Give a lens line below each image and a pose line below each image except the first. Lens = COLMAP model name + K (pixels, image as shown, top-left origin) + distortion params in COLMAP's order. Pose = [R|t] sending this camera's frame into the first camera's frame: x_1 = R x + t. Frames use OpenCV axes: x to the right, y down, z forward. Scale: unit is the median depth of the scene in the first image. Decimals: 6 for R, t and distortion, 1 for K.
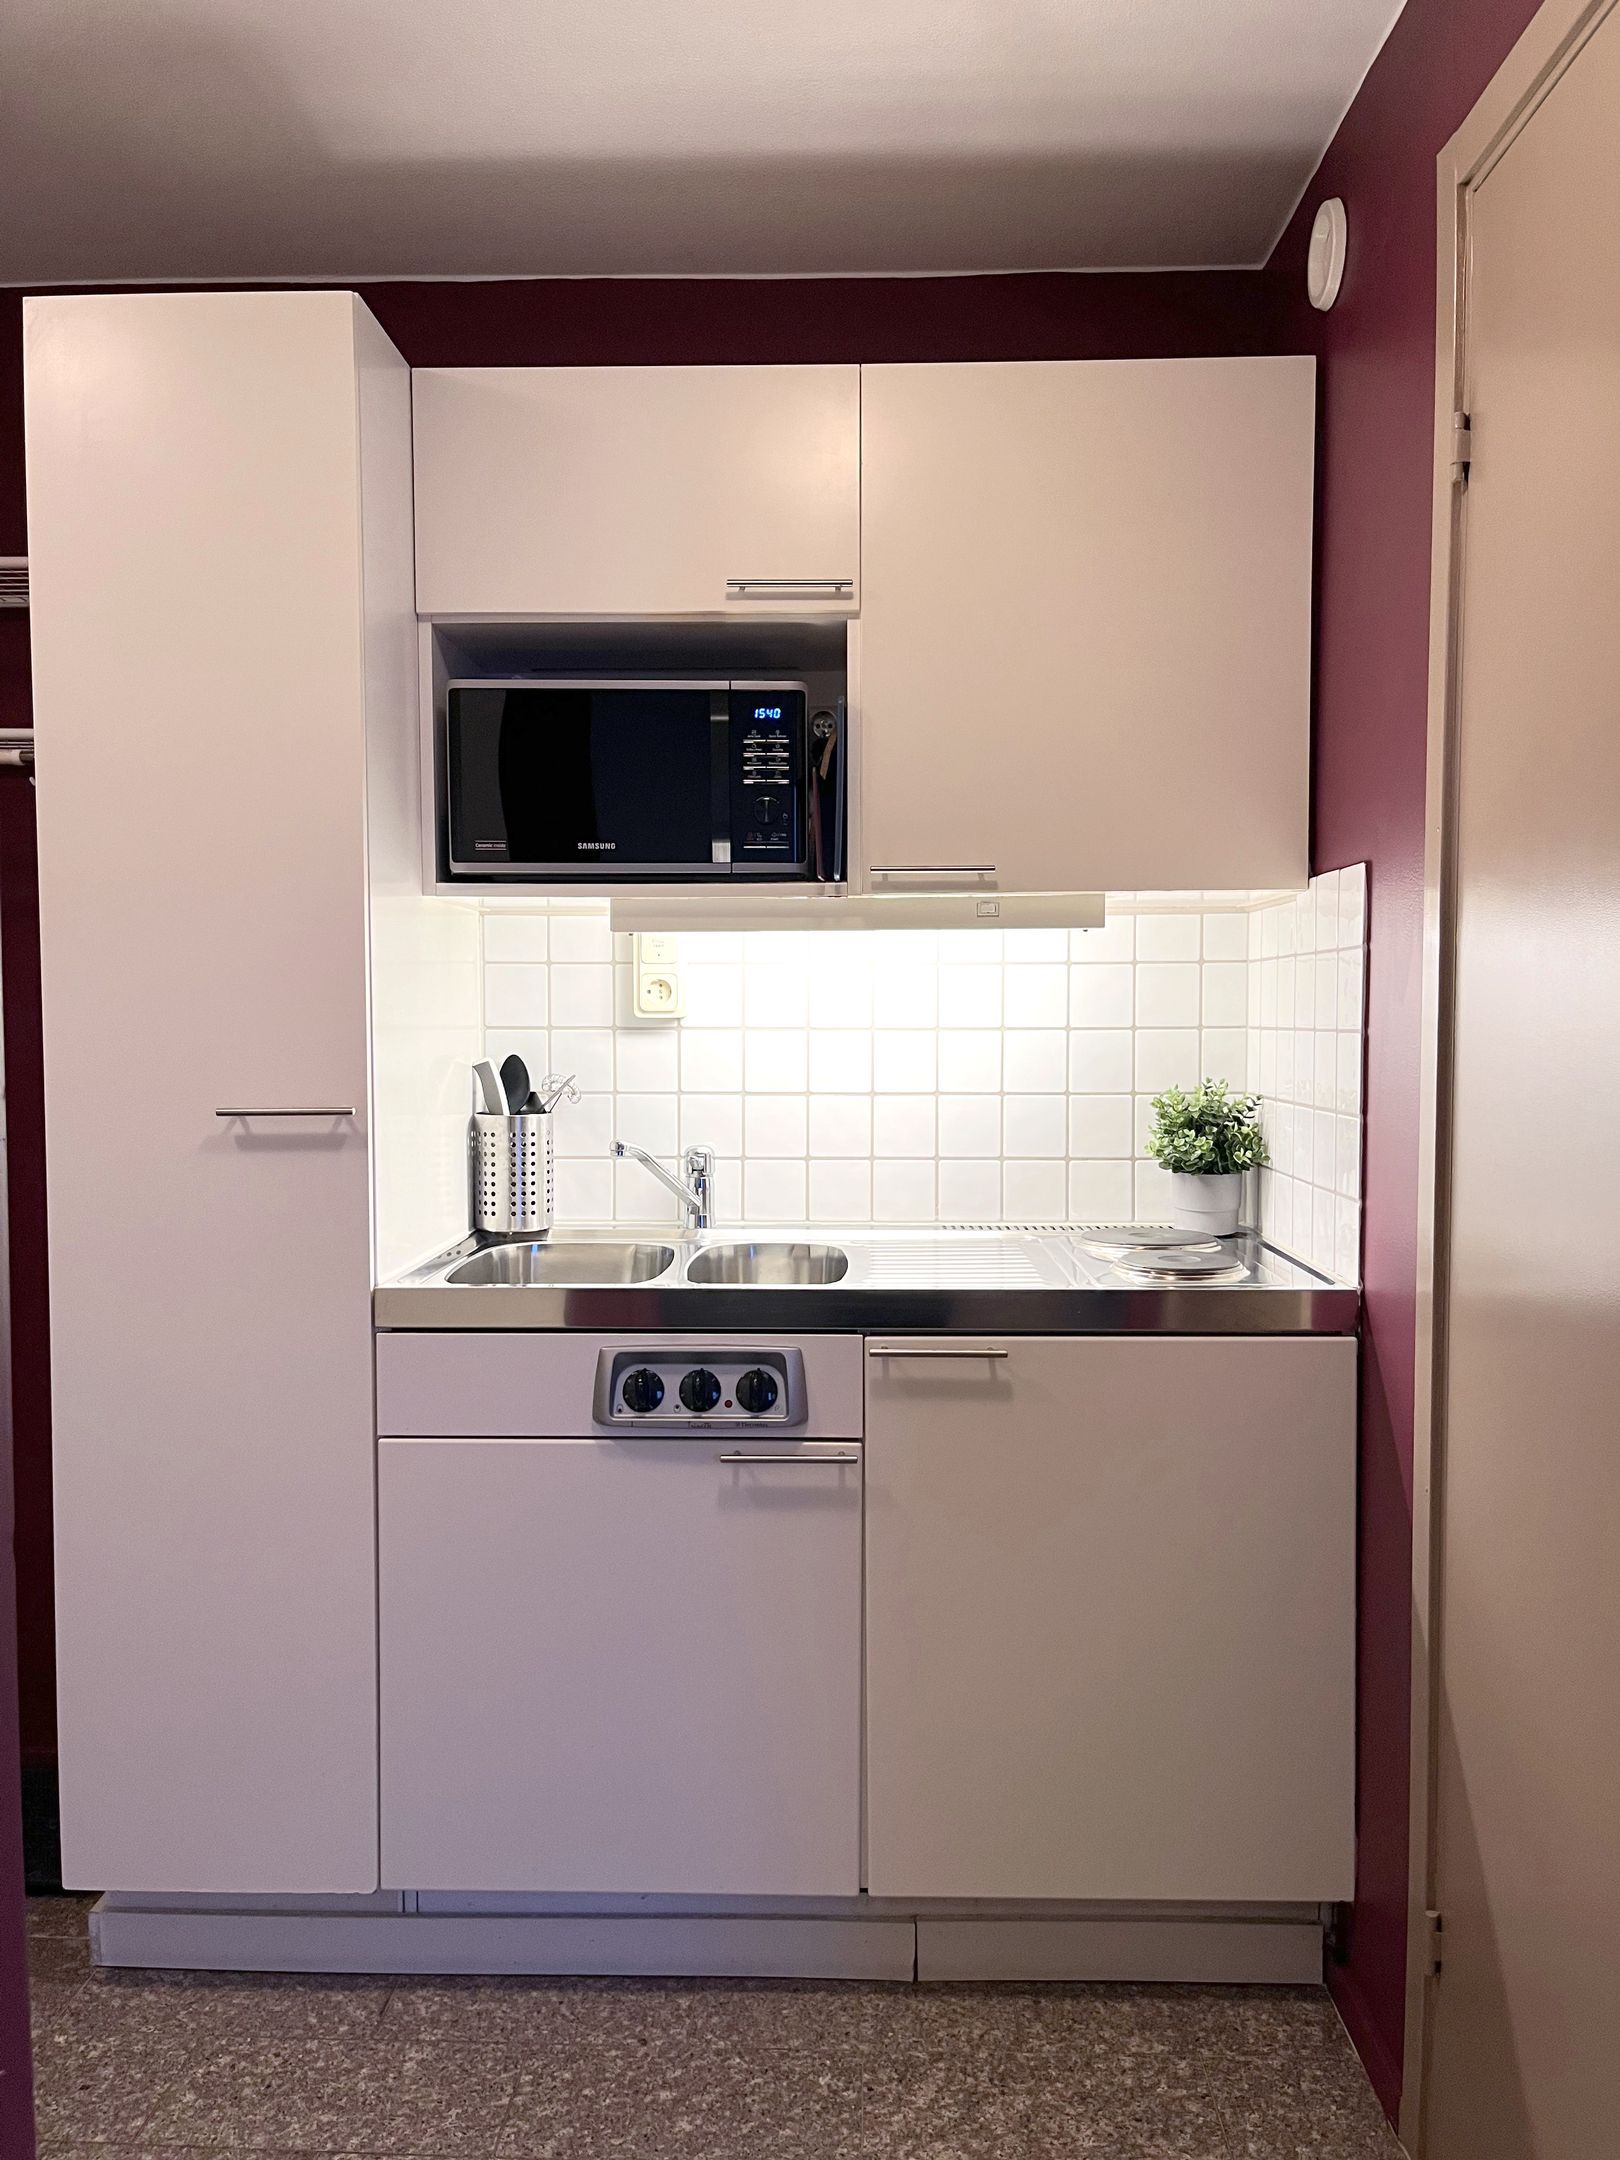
lens RADIAL K [[1740.2, 0, 841.8], [0, 1740.2, 1080.8], [0, 0, 1]] dist [0.139982, -0.195807]
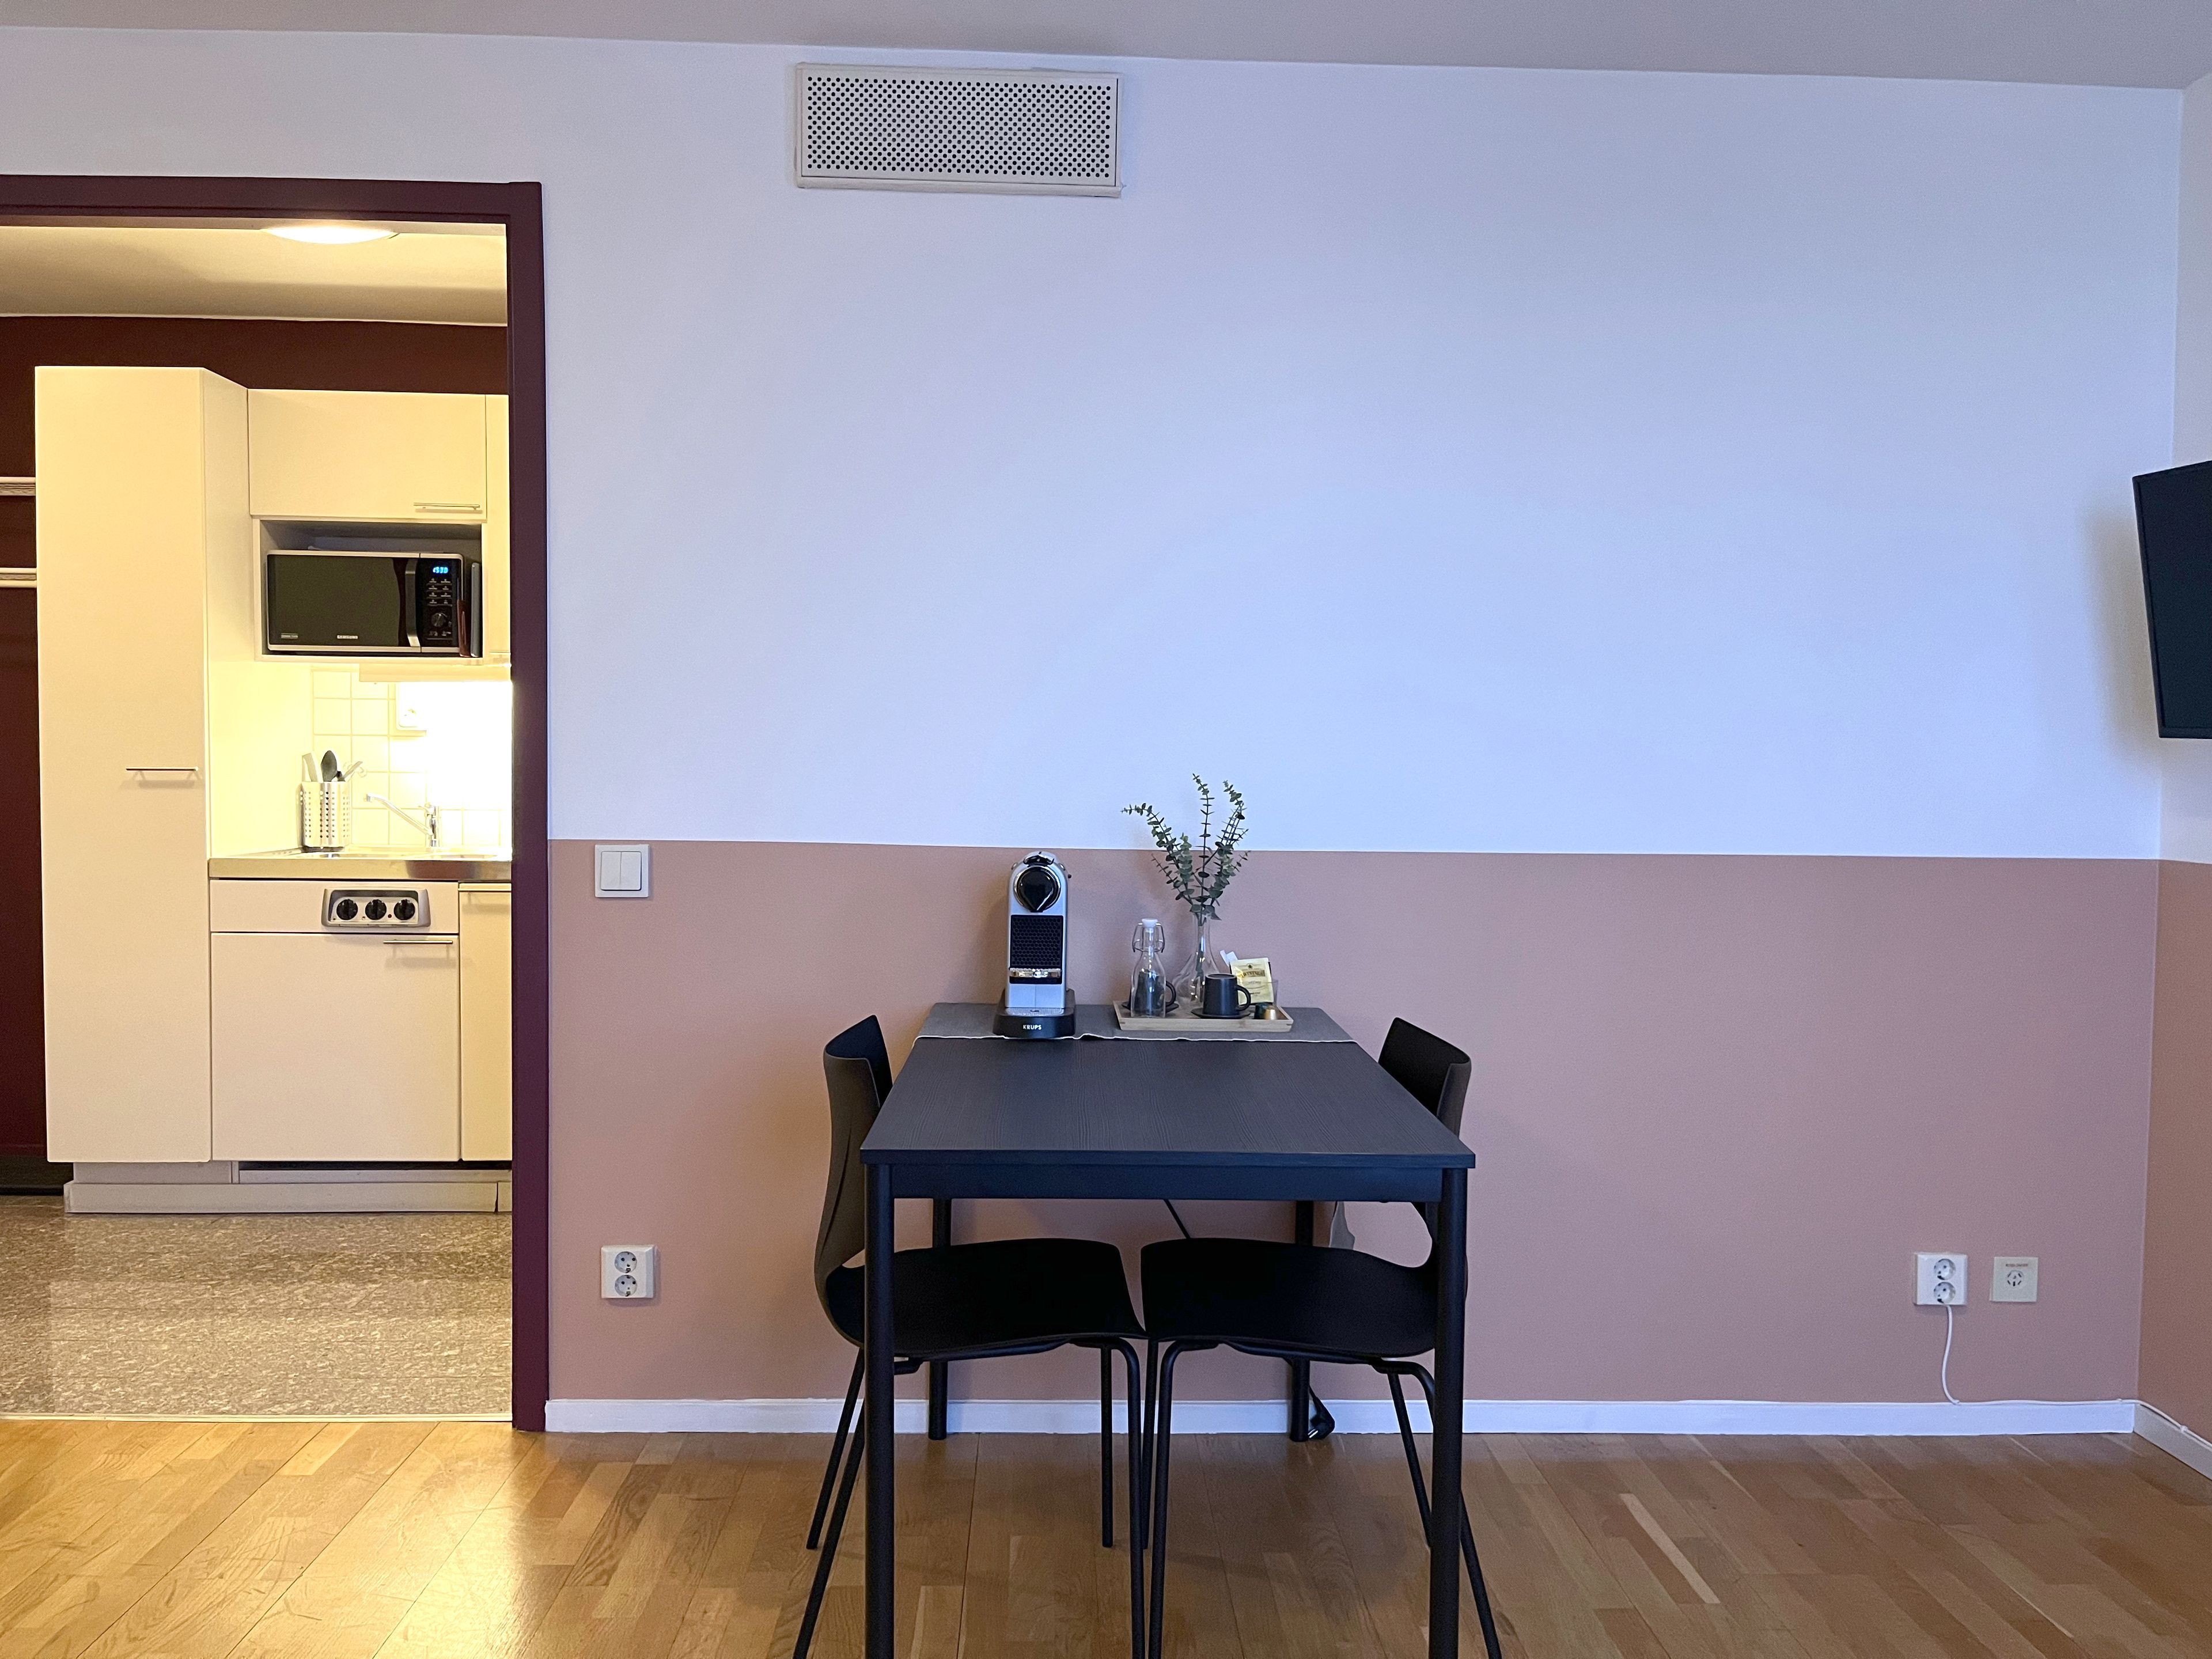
lens RADIAL K [[1682.9, 0, 1105.5], [0, 1682.9, 830.8], [0, 0, 1]] dist [0.089872, -0.116477]
pose [[0.998029, 0.008380, 0.062197, 0.575822], [-0.008315, 0.999965, -0.001299, 0.073736], [-0.062206, 0.000779, 0.998063, -0.919936]]
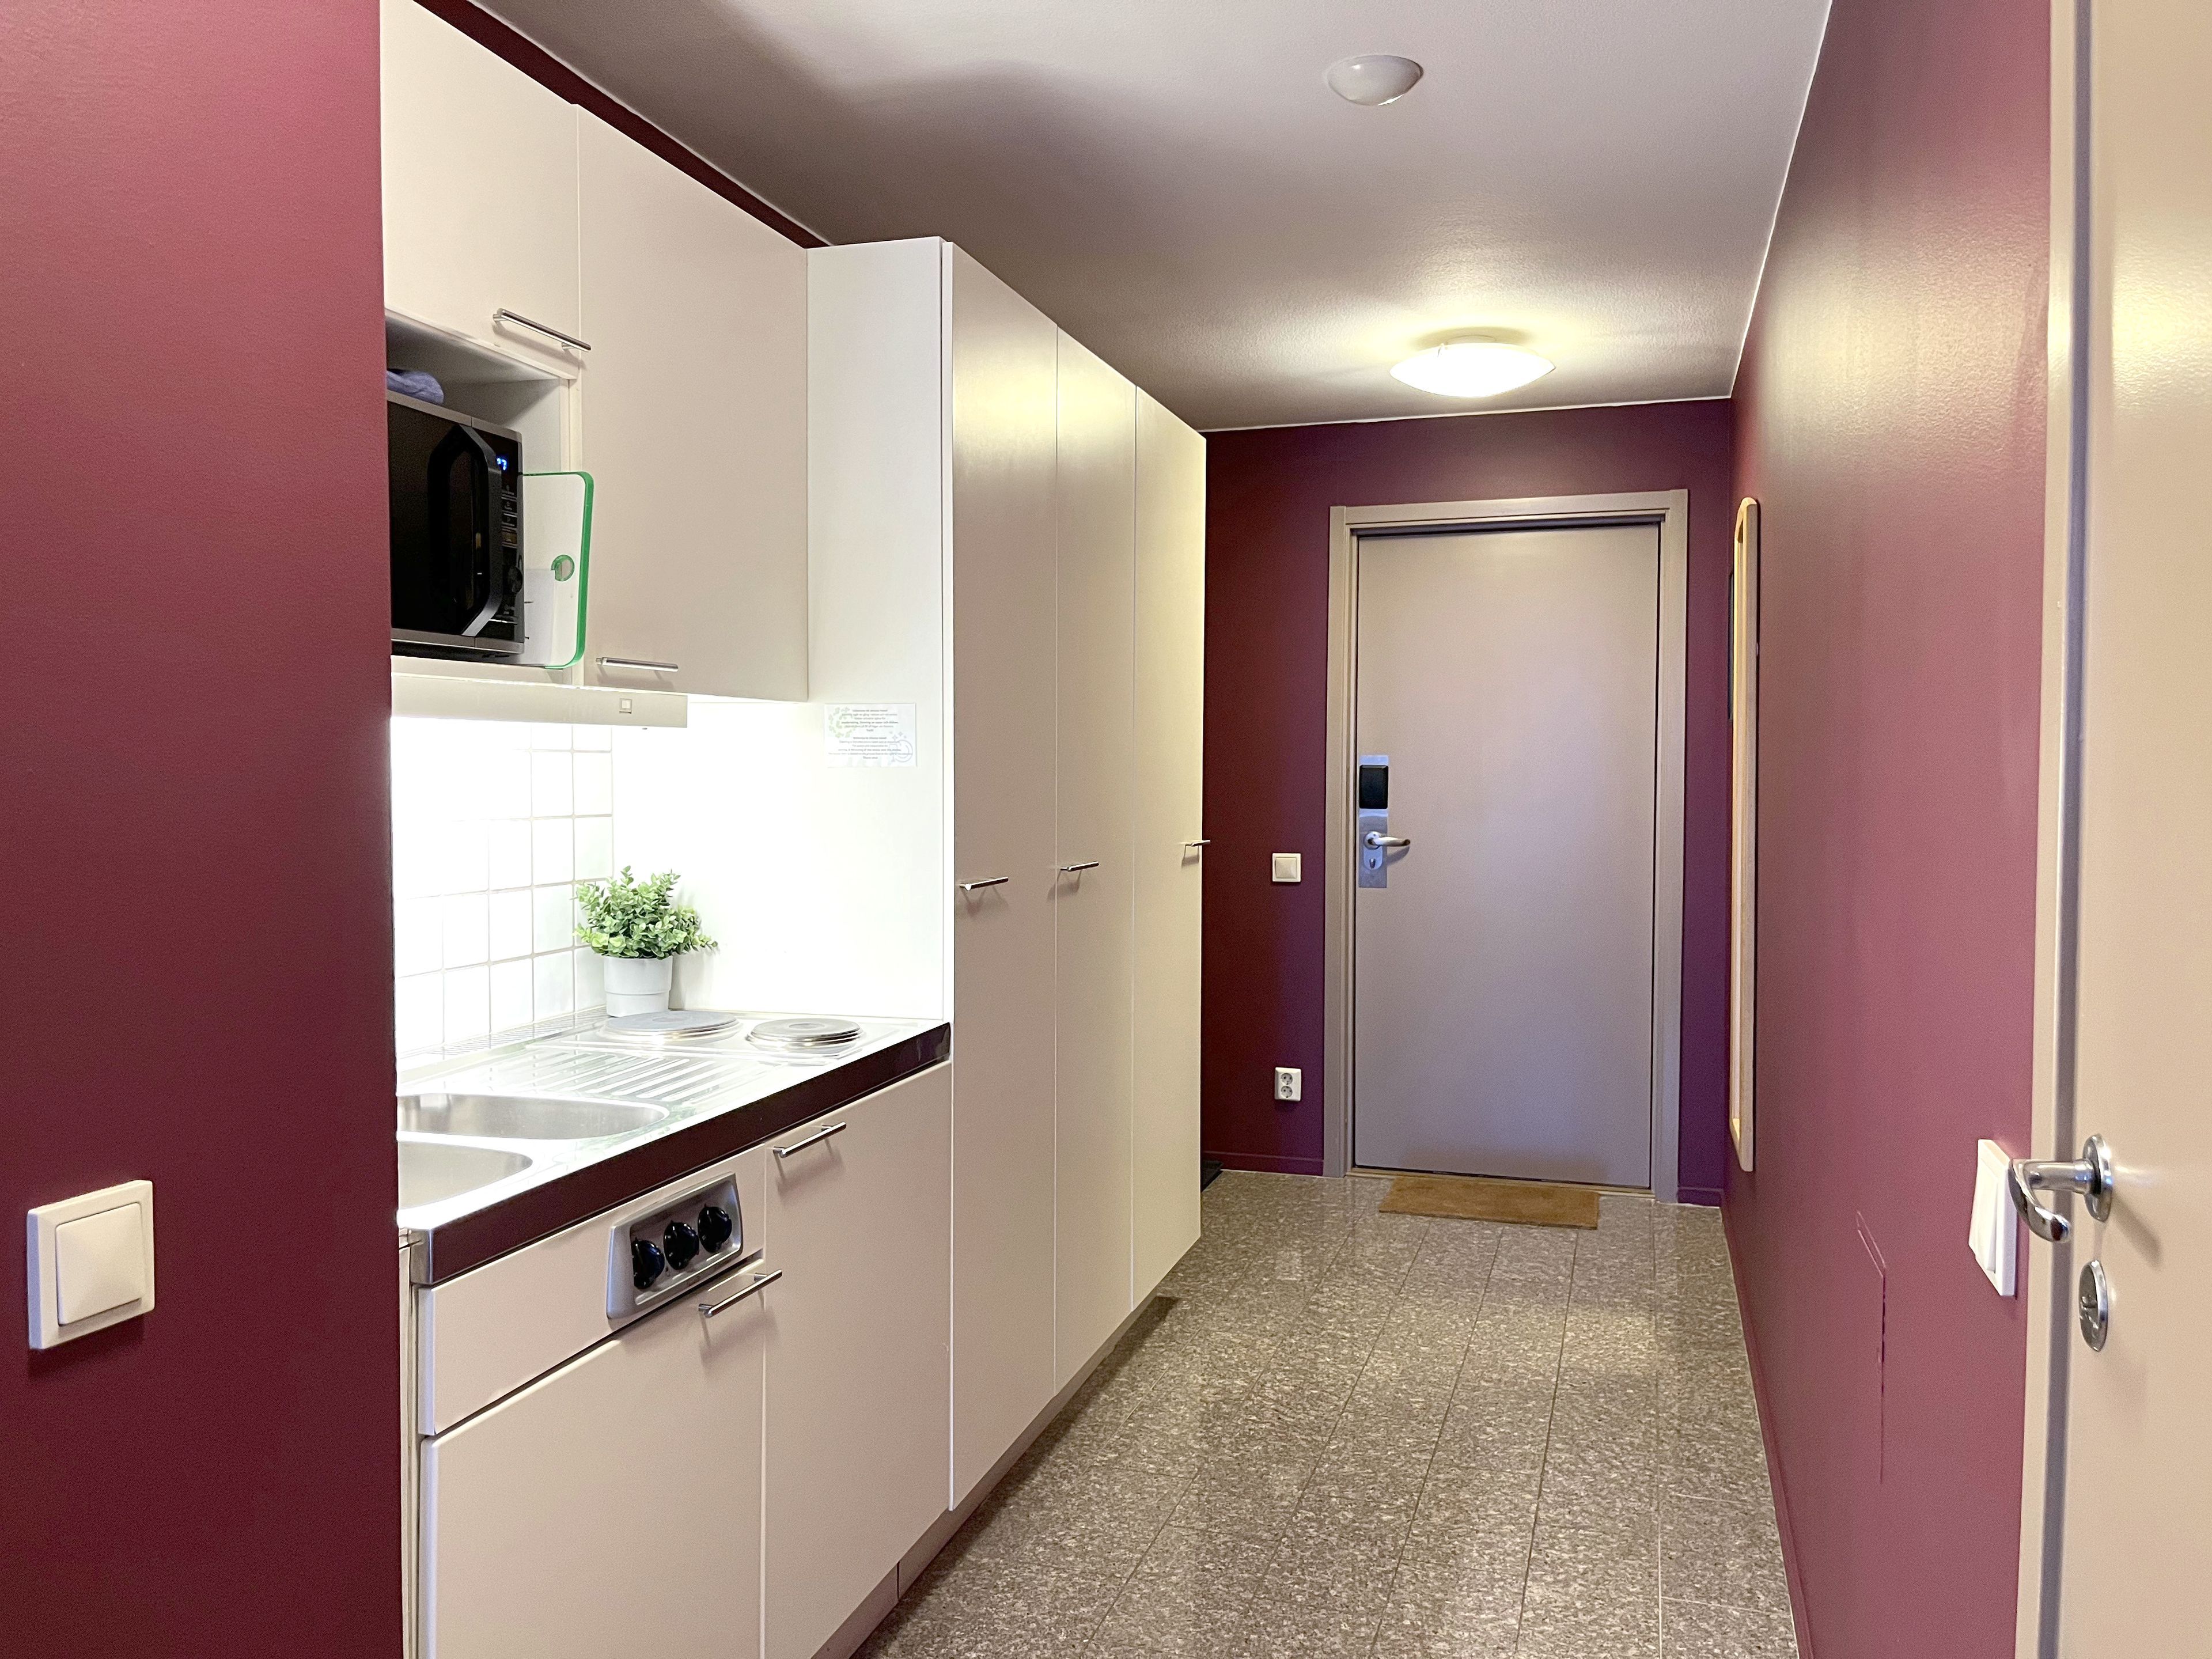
lens RADIAL K [[1695.7, 0, 1103.6], [0, 1695.7, 776.4], [0, 0, 1]] dist [0.225933, -0.000318]
pose [[0.258134, 0.000098, 0.966109, -0.796502], [0.039227, 0.999174, -0.010582, -0.038671], [-0.965312, 0.040629, 0.257917, 0.500763]]
